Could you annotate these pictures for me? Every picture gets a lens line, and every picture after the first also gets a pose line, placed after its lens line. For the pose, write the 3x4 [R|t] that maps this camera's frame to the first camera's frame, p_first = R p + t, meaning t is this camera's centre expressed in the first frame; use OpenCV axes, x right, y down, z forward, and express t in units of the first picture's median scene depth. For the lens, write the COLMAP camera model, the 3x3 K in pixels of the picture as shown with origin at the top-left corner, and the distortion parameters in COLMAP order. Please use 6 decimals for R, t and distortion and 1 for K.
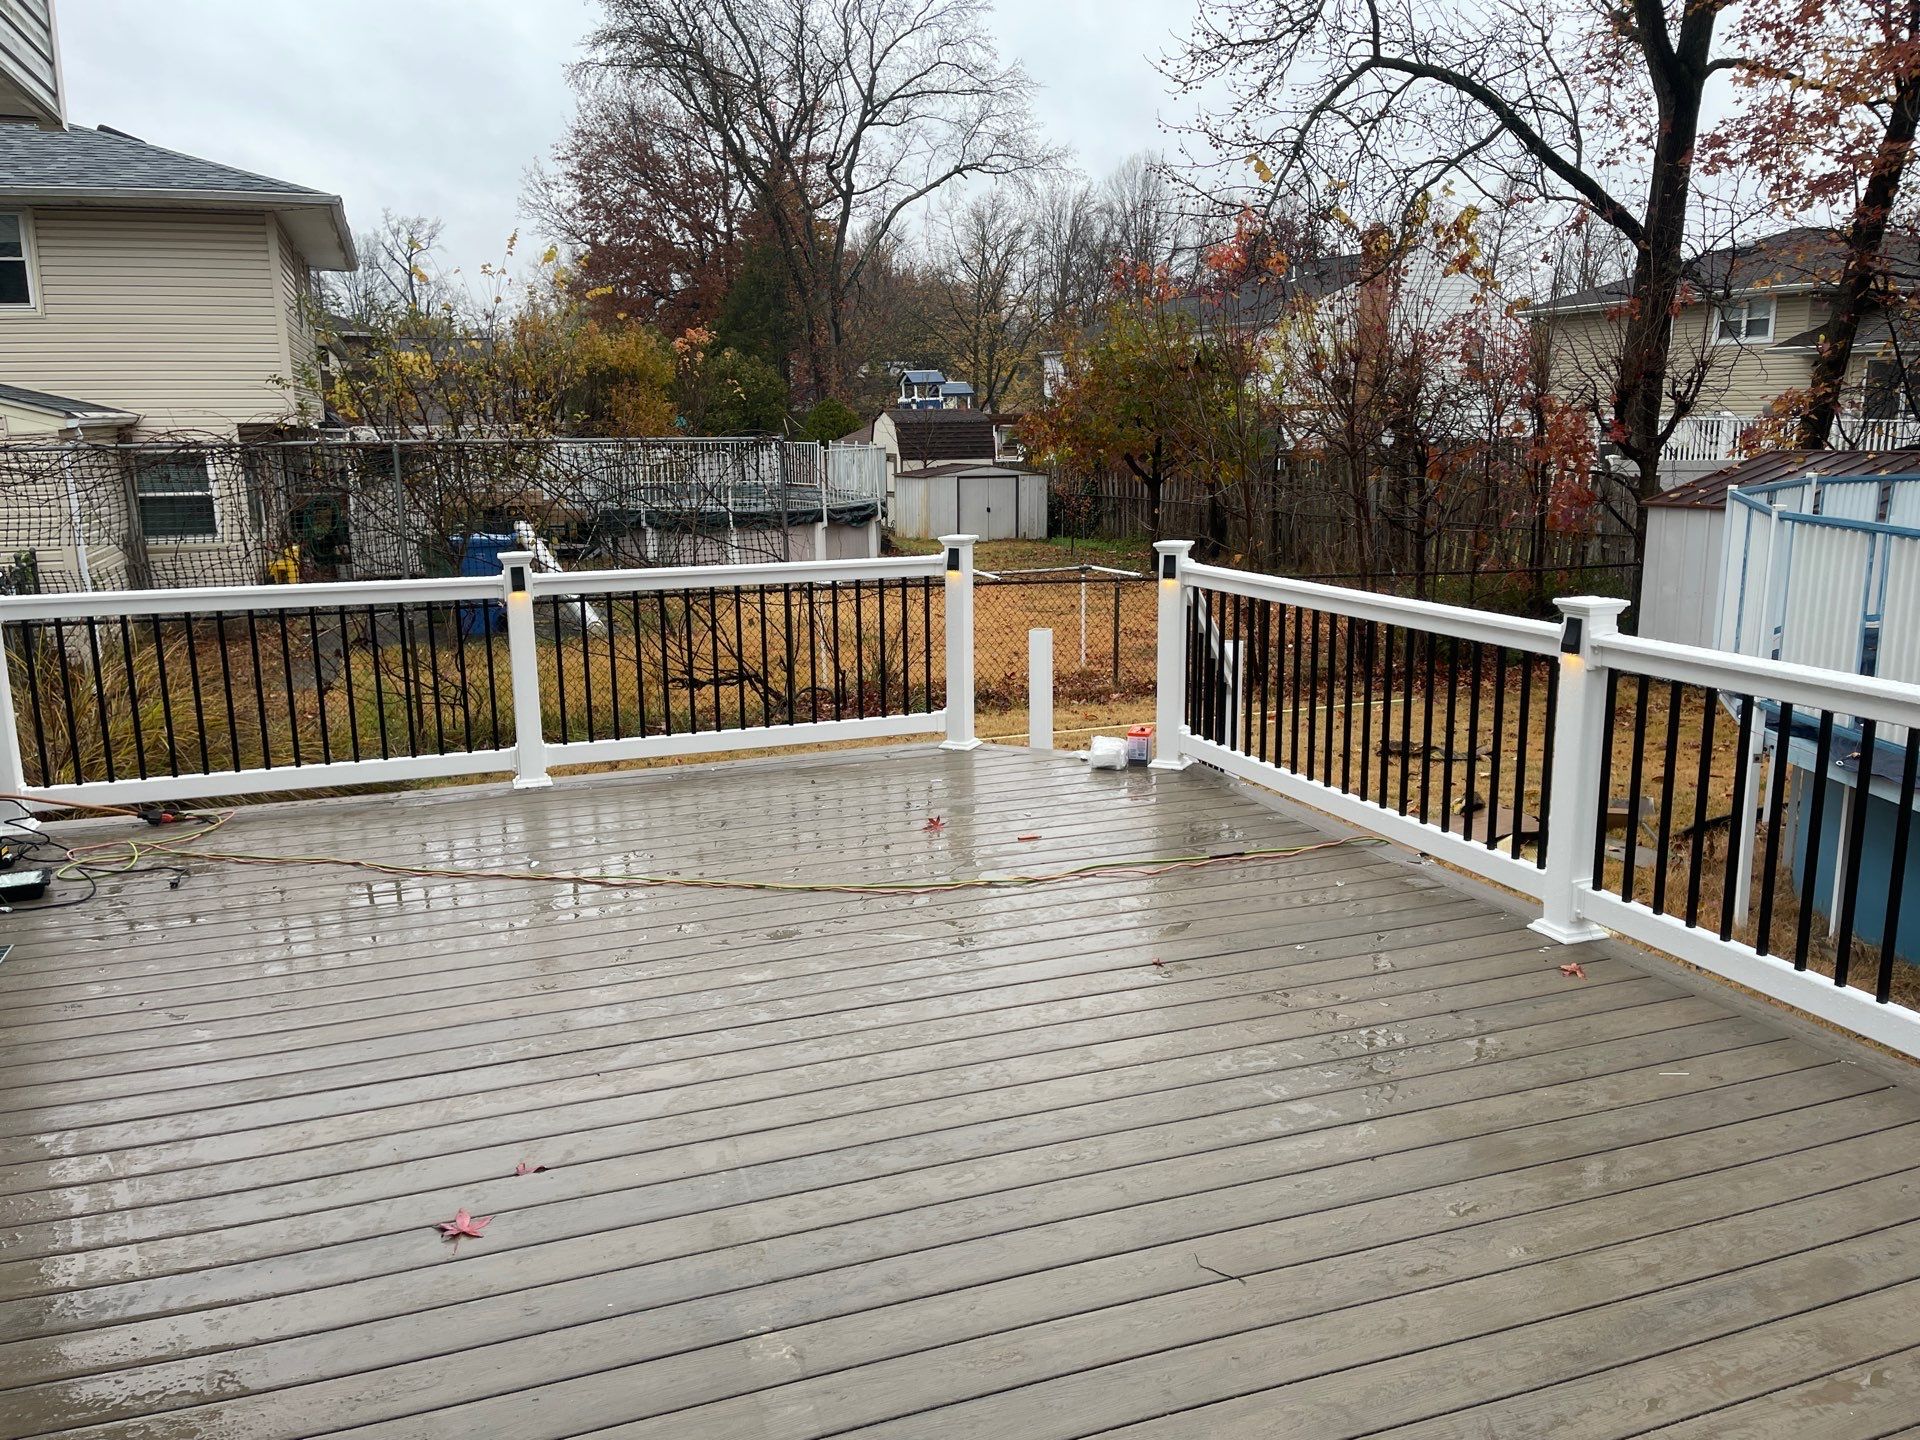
lens RADIAL K [[1453.2, 0, 960.9], [0, 1453.2, 720.1], [0, 0, 1]] dist [0.055593, -0.063048]
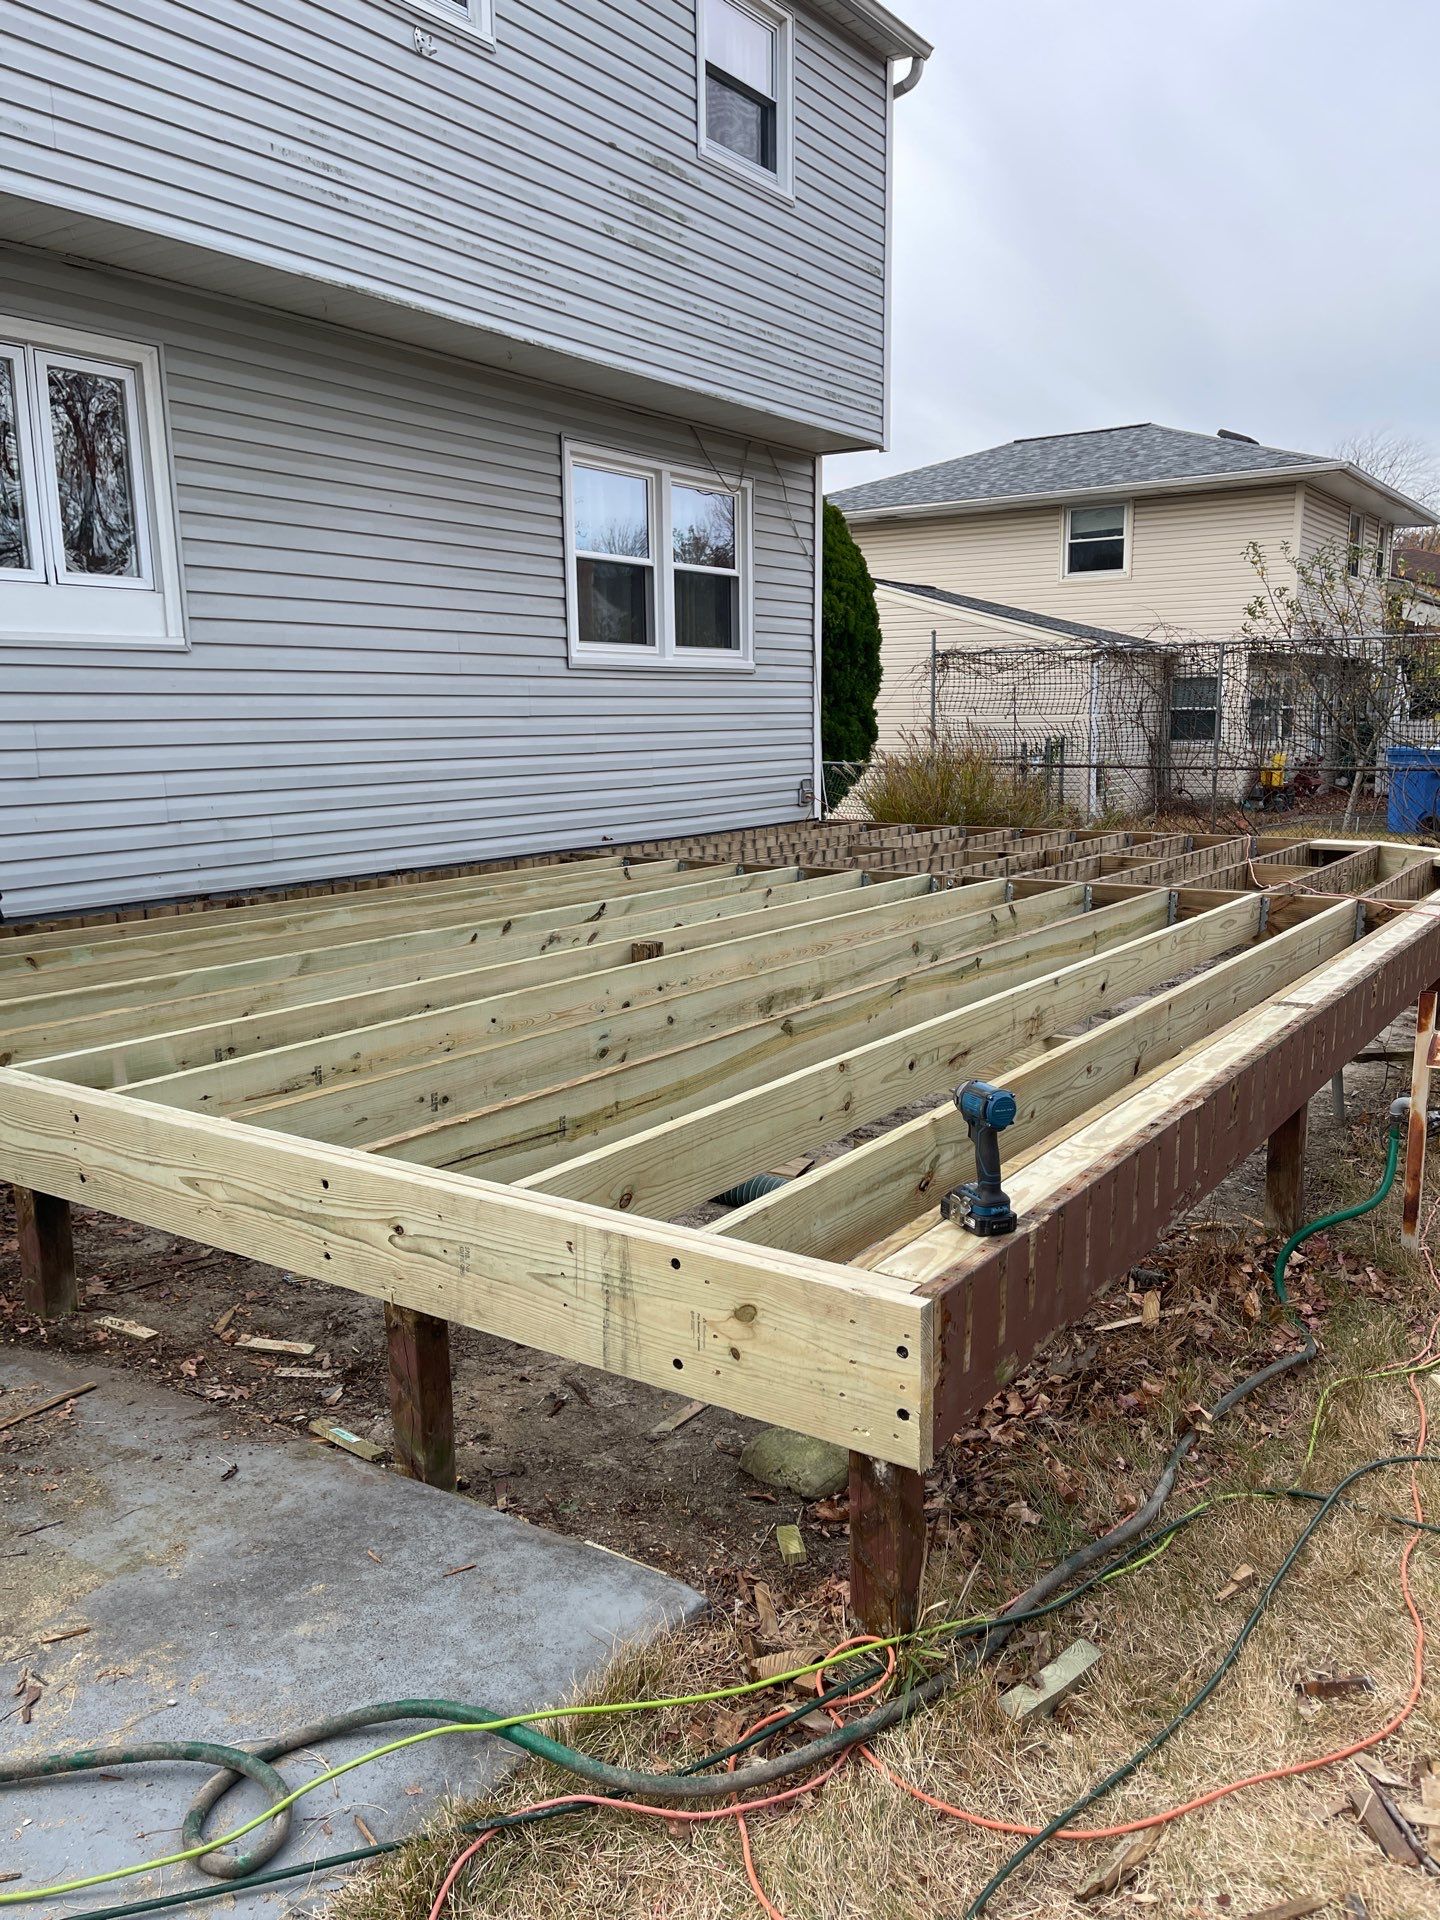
lens RADIAL K [[1453.2, 0, 732.3], [0, 1453.2, 957.9], [0, 0, 1]] dist [0.055593, -0.063048]
pose [[0.582088, 0.142047, -0.800623, 0.080780], [-0.163620, 0.984945, 0.055790, 0.016230], [0.796494, 0.098523, 0.596566, -0.022159]]
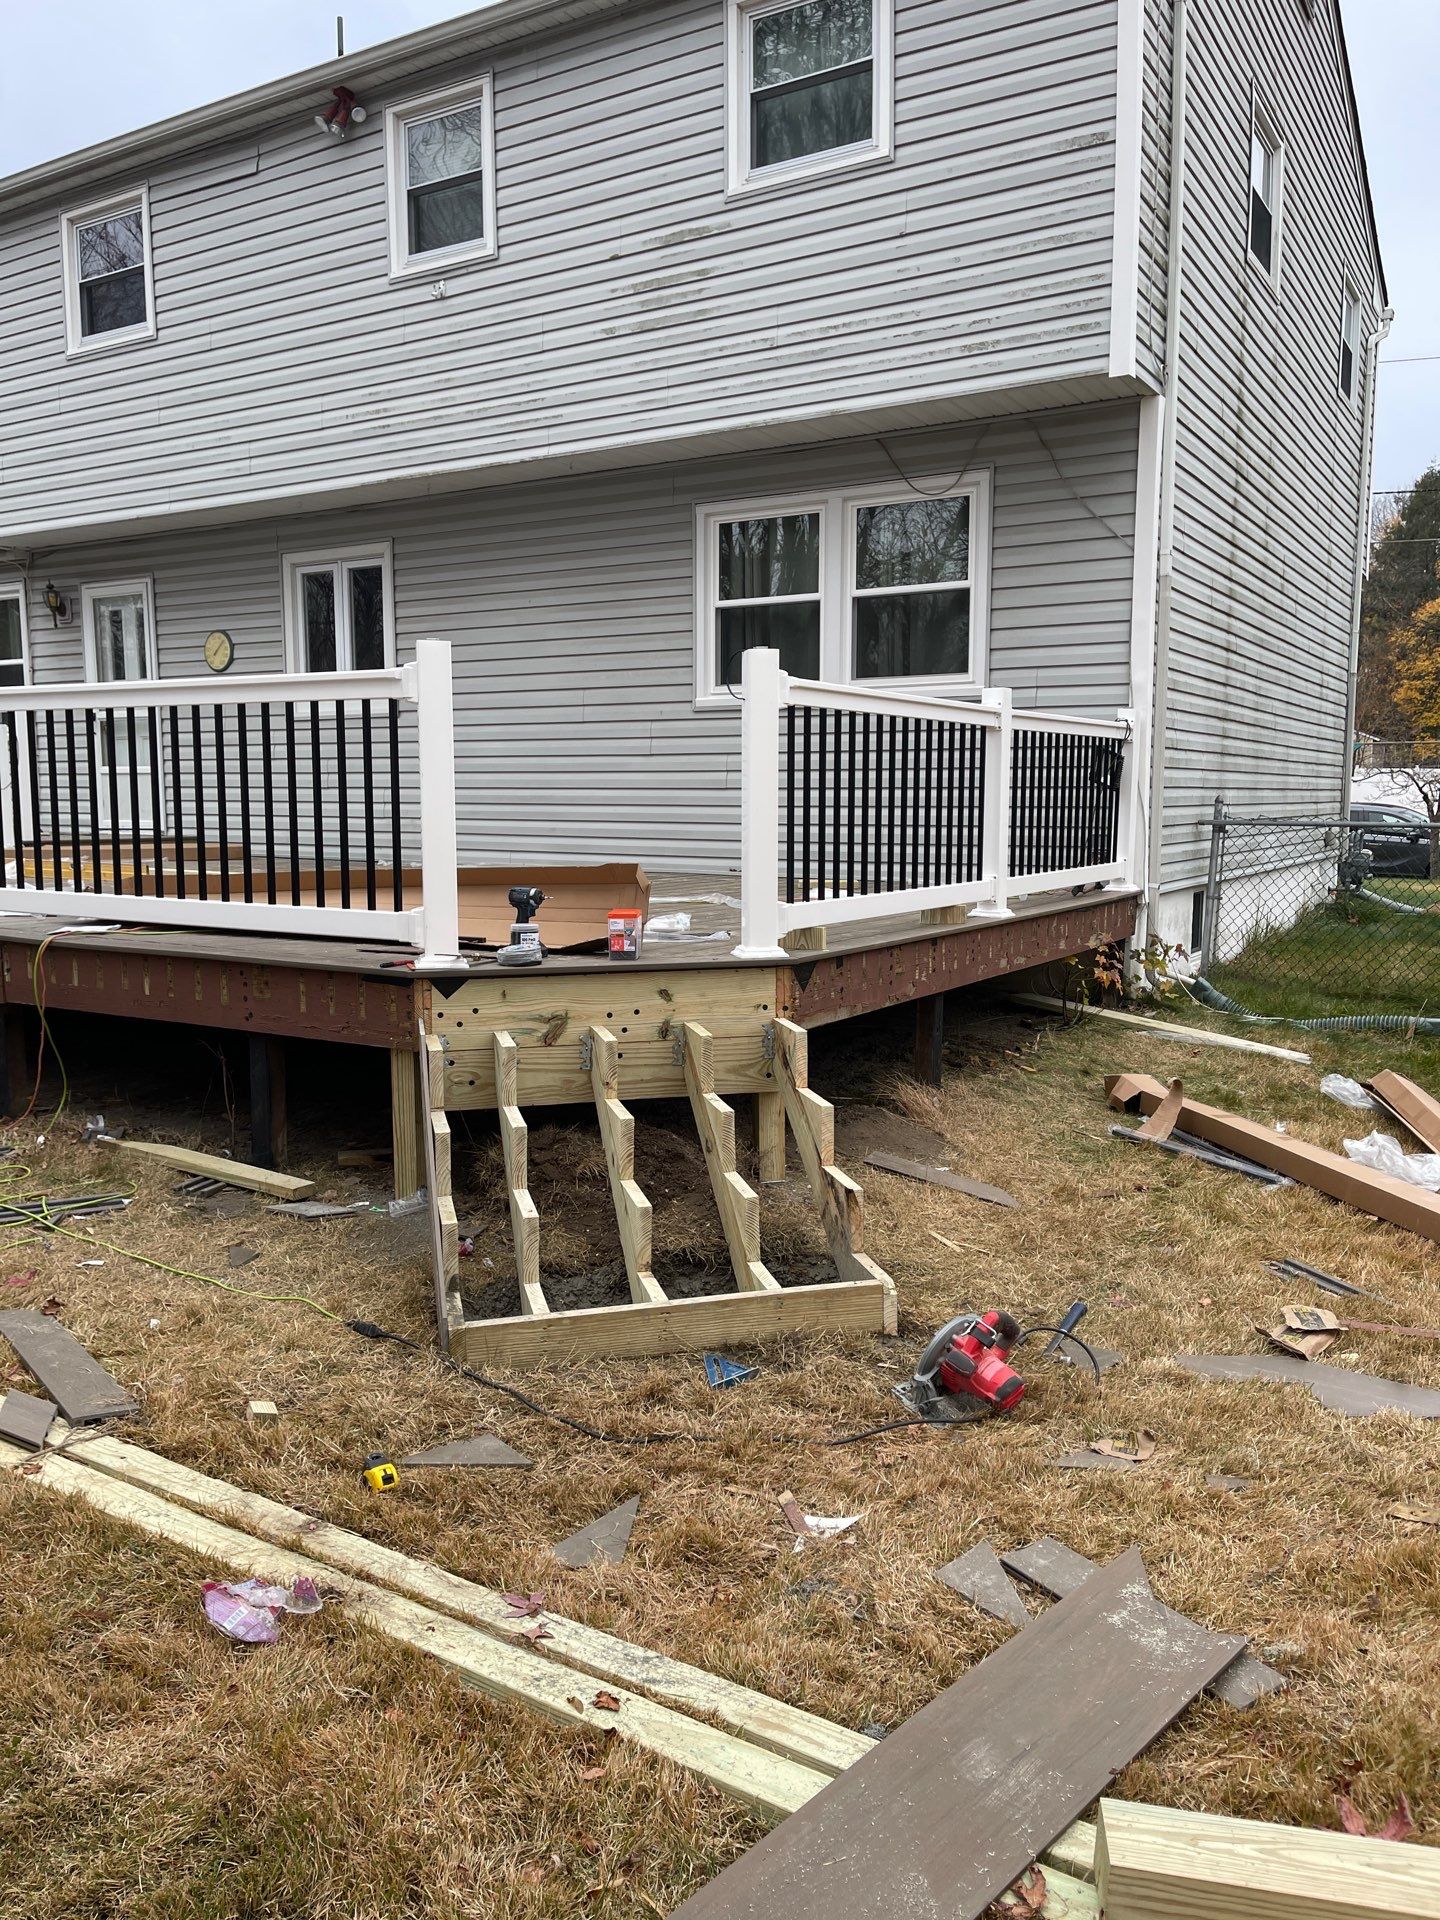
lens RADIAL K [[1452.0, 0, 709.2], [0, 1452.0, 969.7], [0, 0, 1]] dist [0.054293, -0.074063]
pose [[-0.781886, 0.087244, -0.617287, 0.051575], [-0.119606, 0.950773, 0.285876, -0.019633], [0.611841, 0.297354, -0.732961, 0.172150]]
